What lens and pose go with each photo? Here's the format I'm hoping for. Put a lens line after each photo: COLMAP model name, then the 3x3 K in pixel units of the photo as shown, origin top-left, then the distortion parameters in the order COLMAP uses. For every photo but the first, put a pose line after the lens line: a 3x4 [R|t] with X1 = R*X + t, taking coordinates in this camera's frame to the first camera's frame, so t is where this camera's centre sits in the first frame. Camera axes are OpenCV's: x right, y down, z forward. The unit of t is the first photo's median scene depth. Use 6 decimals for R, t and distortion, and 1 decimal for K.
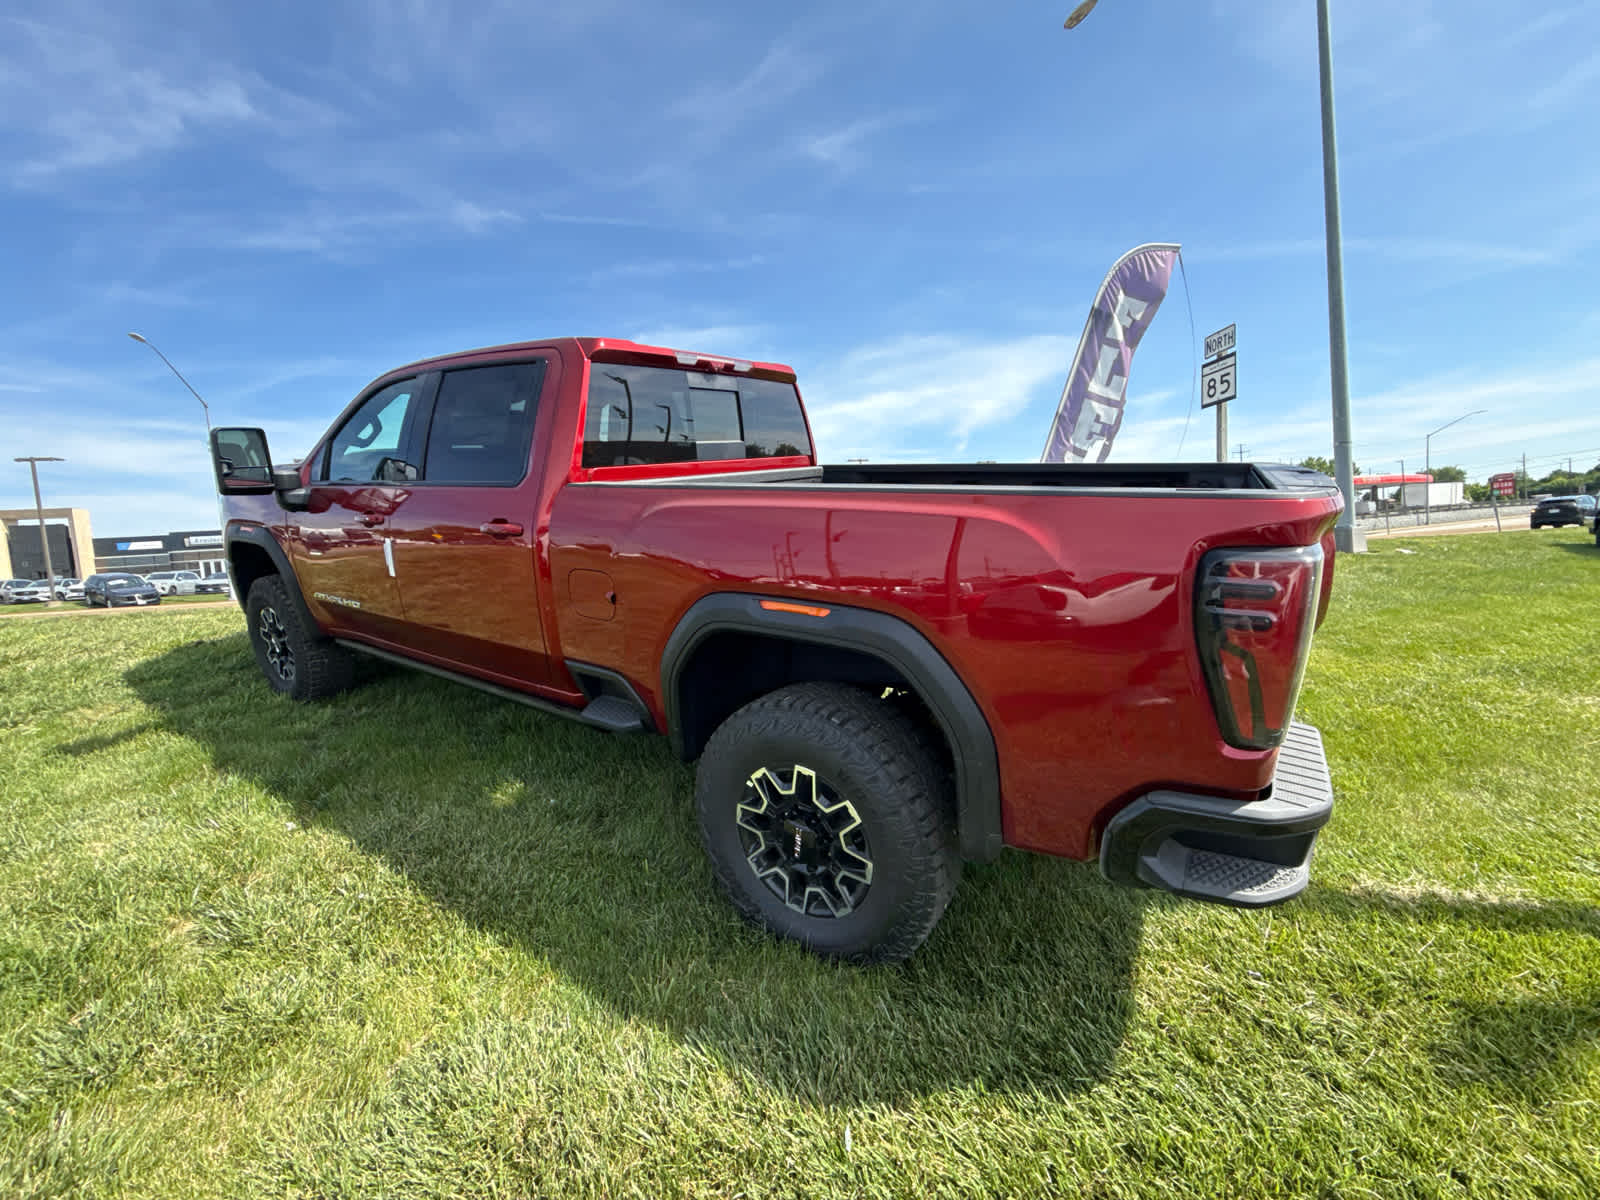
lens RADIAL K [[637.8, 0, 804.1], [0, 637.8, 599.1], [0, 0, 1]] dist [0.001621, -0.000200]
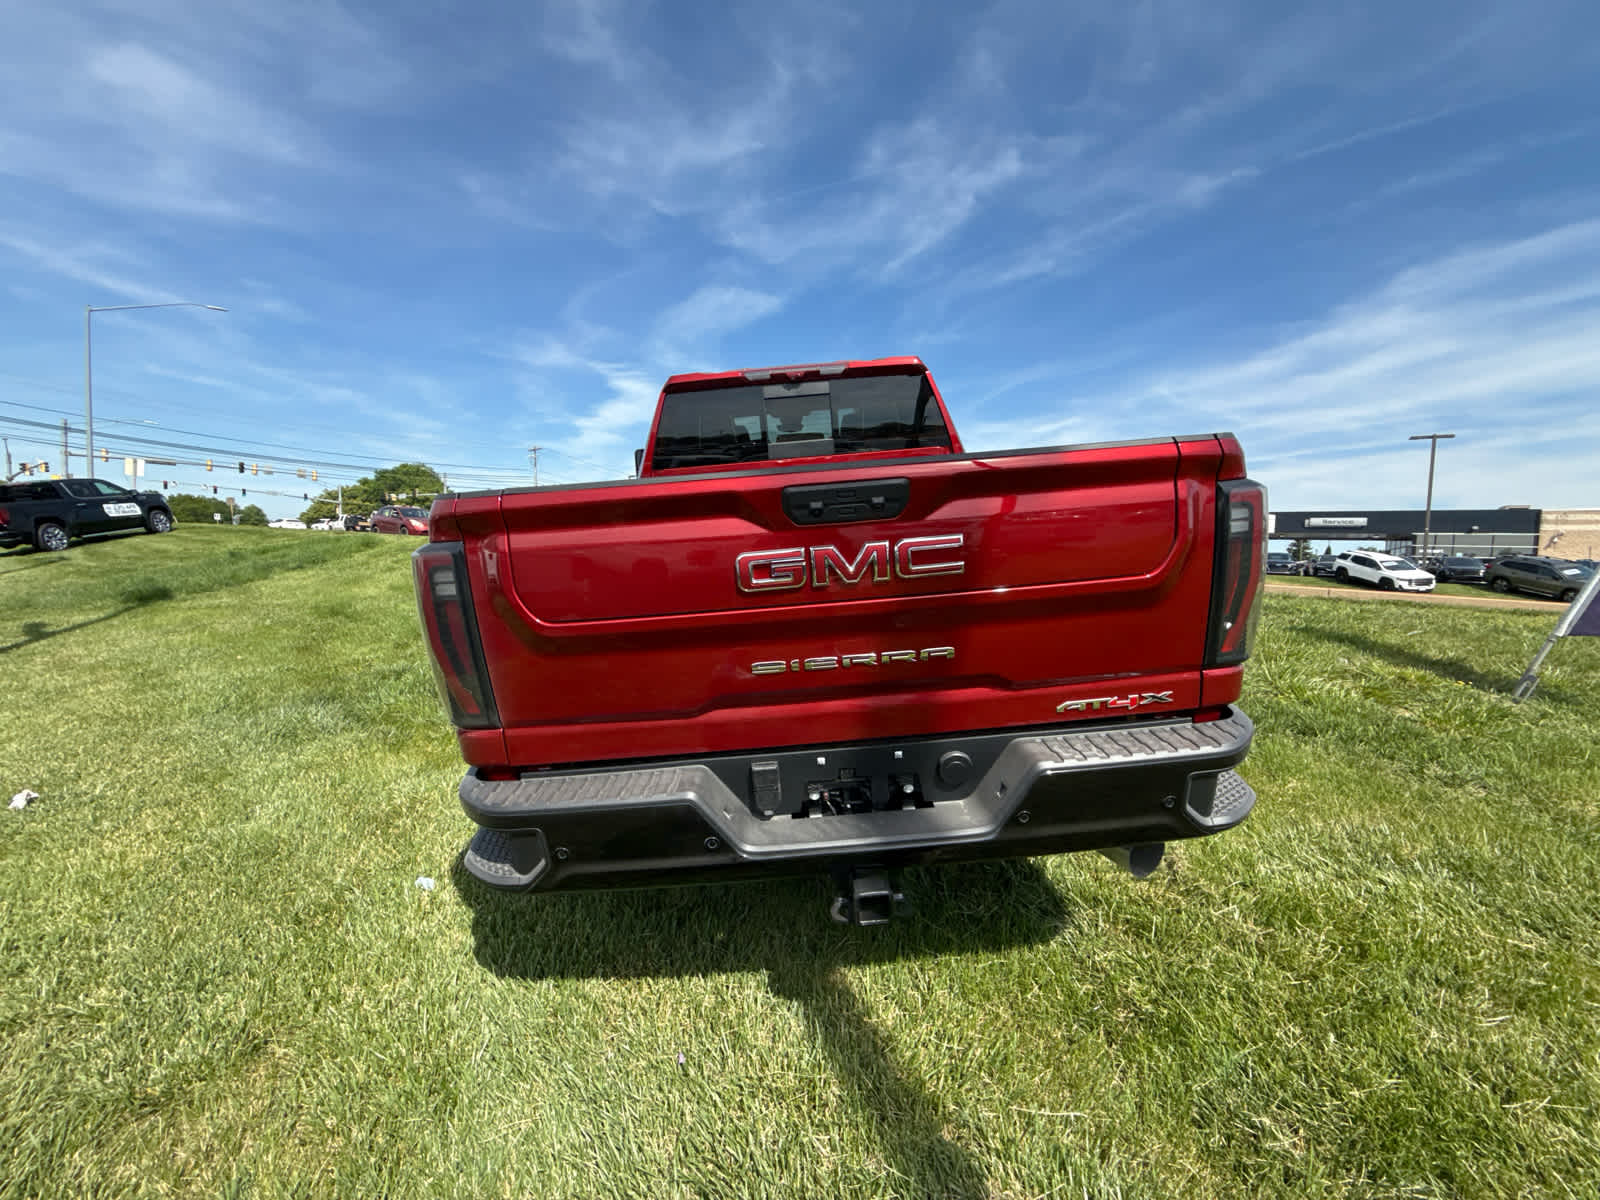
lens RADIAL K [[637.8, 0, 801.6], [0, 637.8, 601.0], [0, 0, 1]] dist [0.001621, -0.000200]
pose [[0.568577, 0.148035, -0.809201, 0.827475], [-0.131335, 0.987393, 0.088352, -0.066494], [0.812078, 0.056041, 0.580851, 0.356600]]
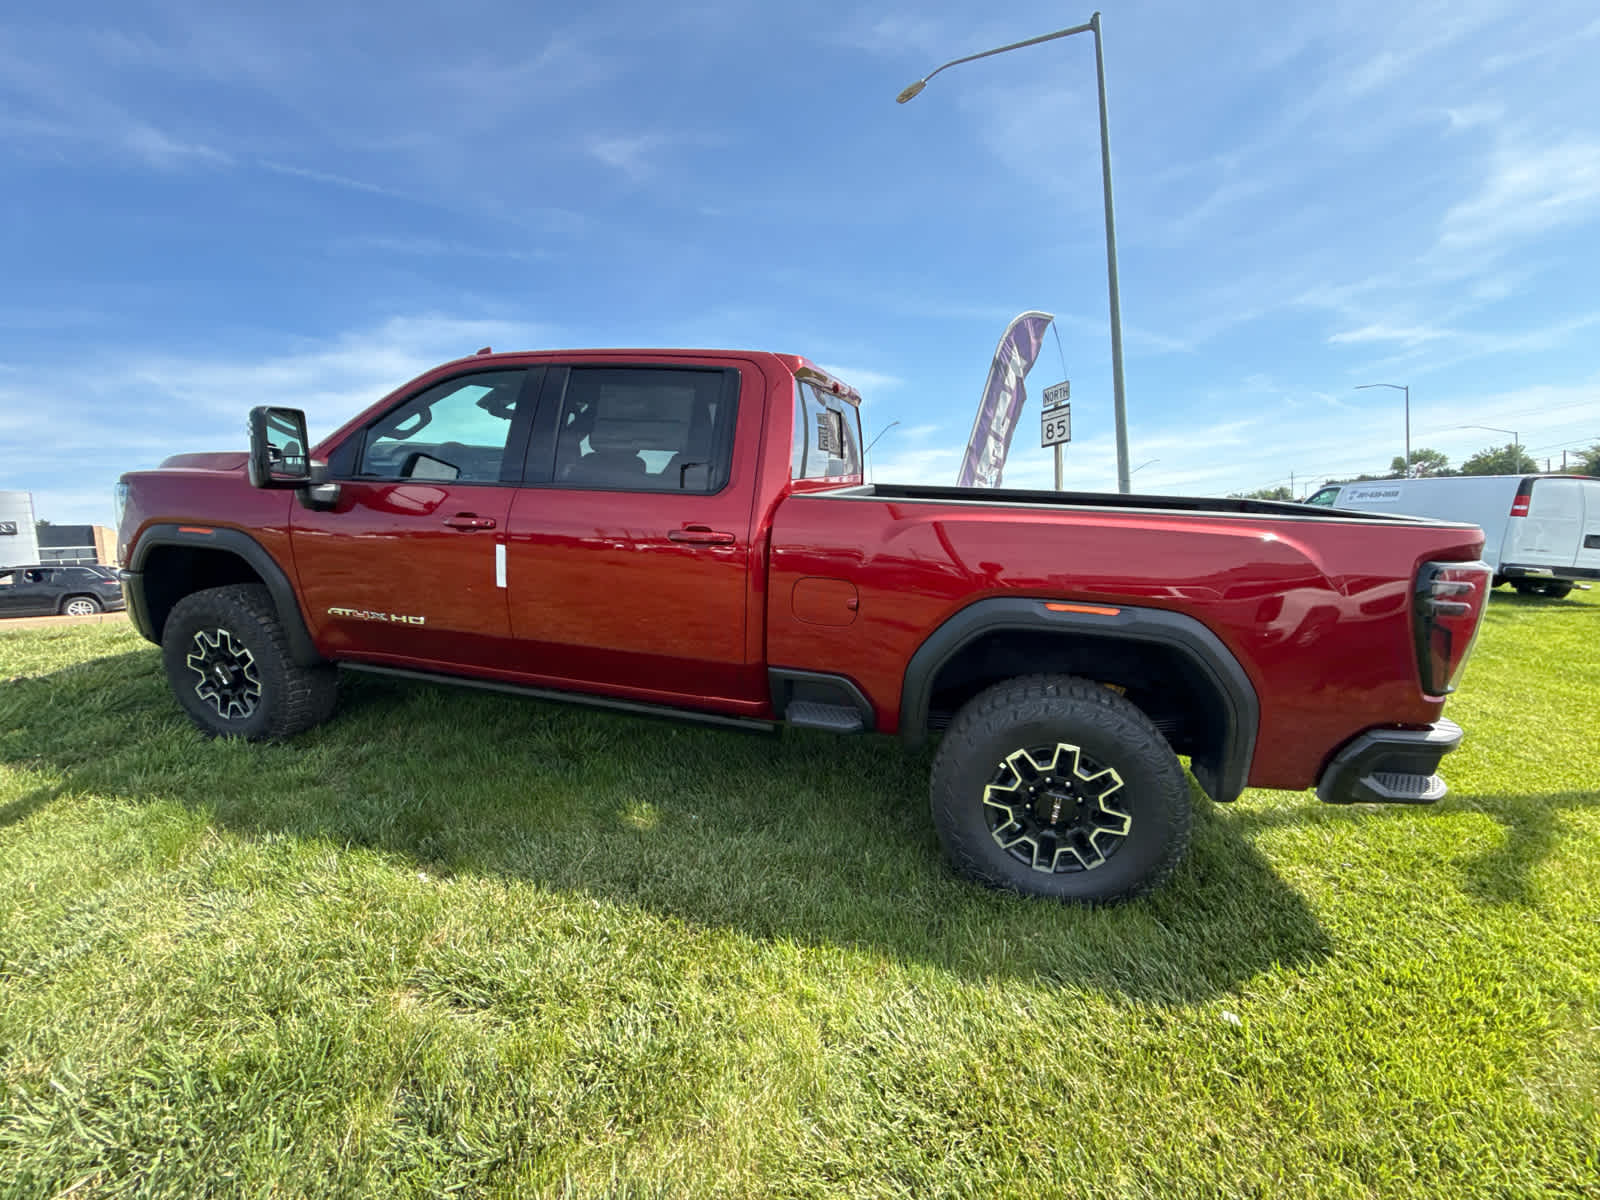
lens RADIAL K [[637.8, 0, 804.1], [0, 637.8, 598.9], [0, 0, 1]] dist [0.001621, -0.000200]
pose [[0.950216, -0.009952, 0.311432, -0.510415], [0.017028, 0.999655, -0.020010, 0.005969], [-0.311126, 0.024316, 0.950058, 0.014652]]
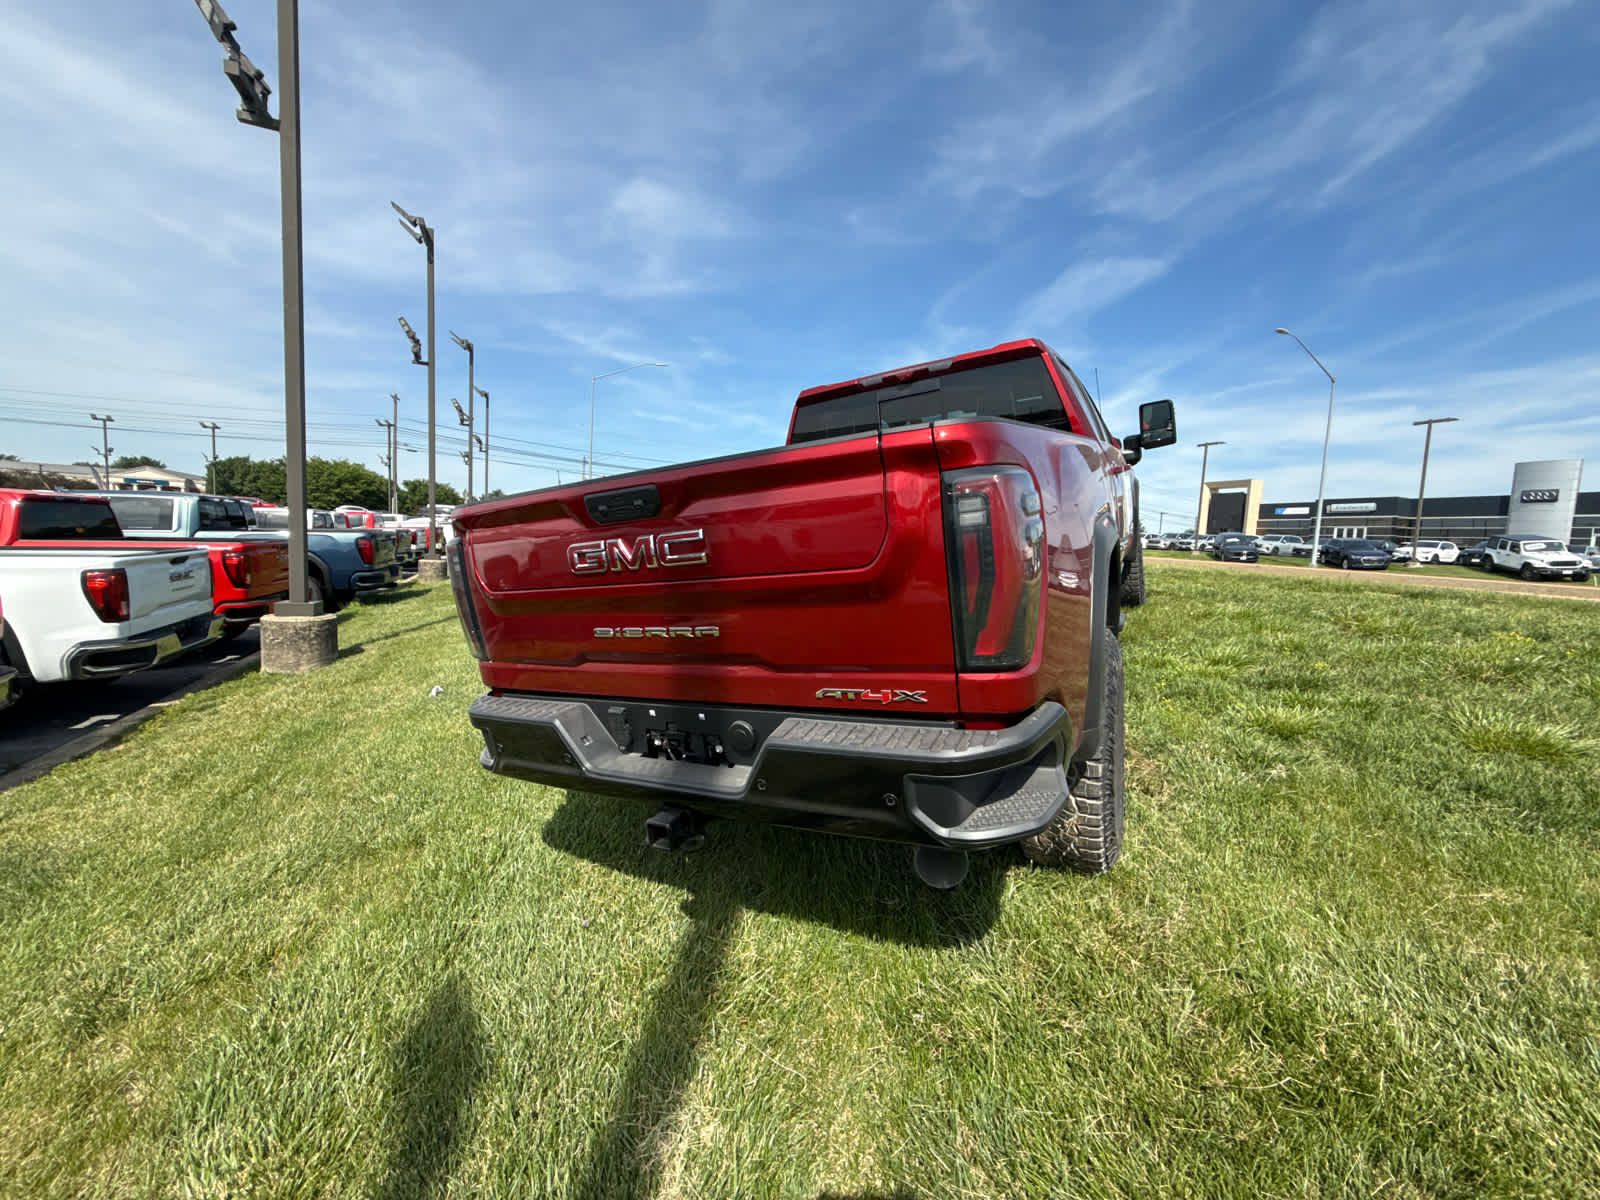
lens RADIAL K [[637.8, 0, 798.6], [0, 637.8, 601.0], [0, 0, 1]] dist [0.001621, -0.000200]
pose [[0.070097, 0.167755, -0.983333, 1.039314], [-0.114599, 0.980586, 0.159117, -0.119256], [0.990936, 0.101535, 0.087960, 0.721150]]
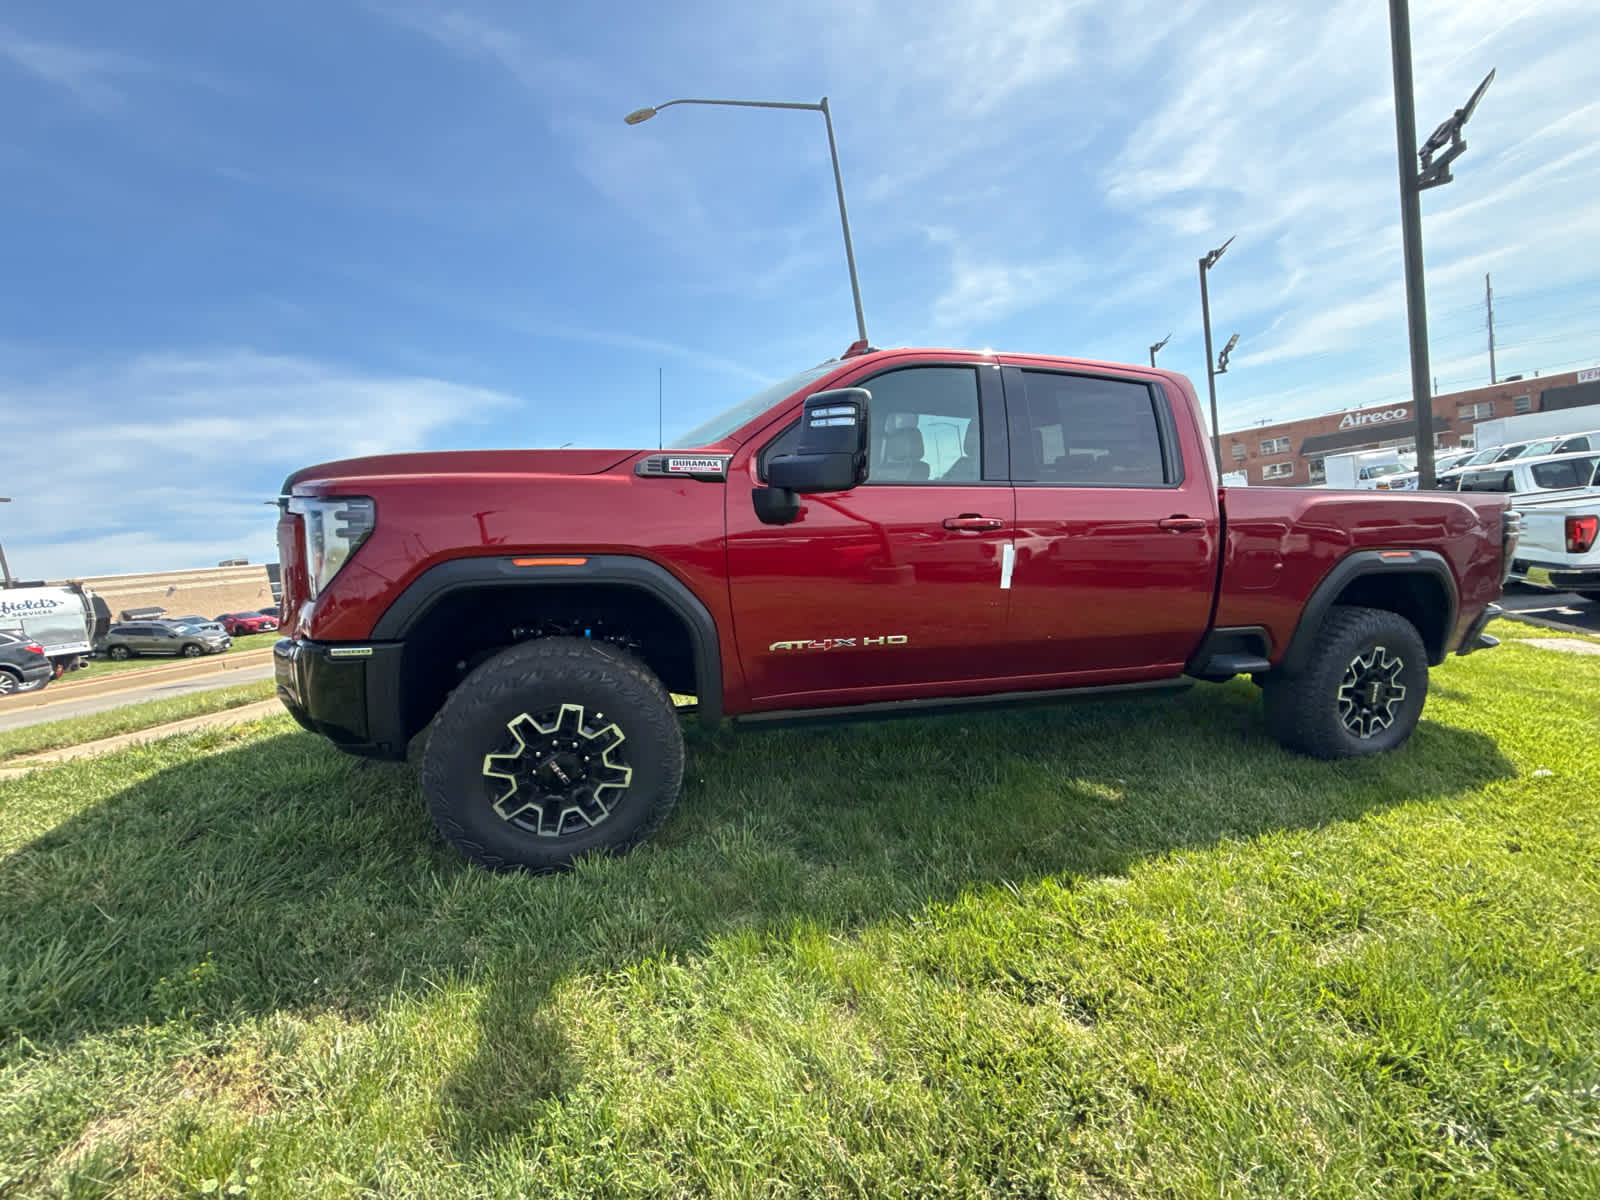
lens RADIAL K [[637.8, 0, 797.8], [0, 637.8, 600.2], [0, 0, 1]] dist [0.001621, -0.000200]
pose [[0.652915, -0.091387, 0.751898, -1.458684], [0.147422, 0.989043, -0.007806, -0.053800], [-0.742946, 0.115943, 0.659233, 0.626635]]
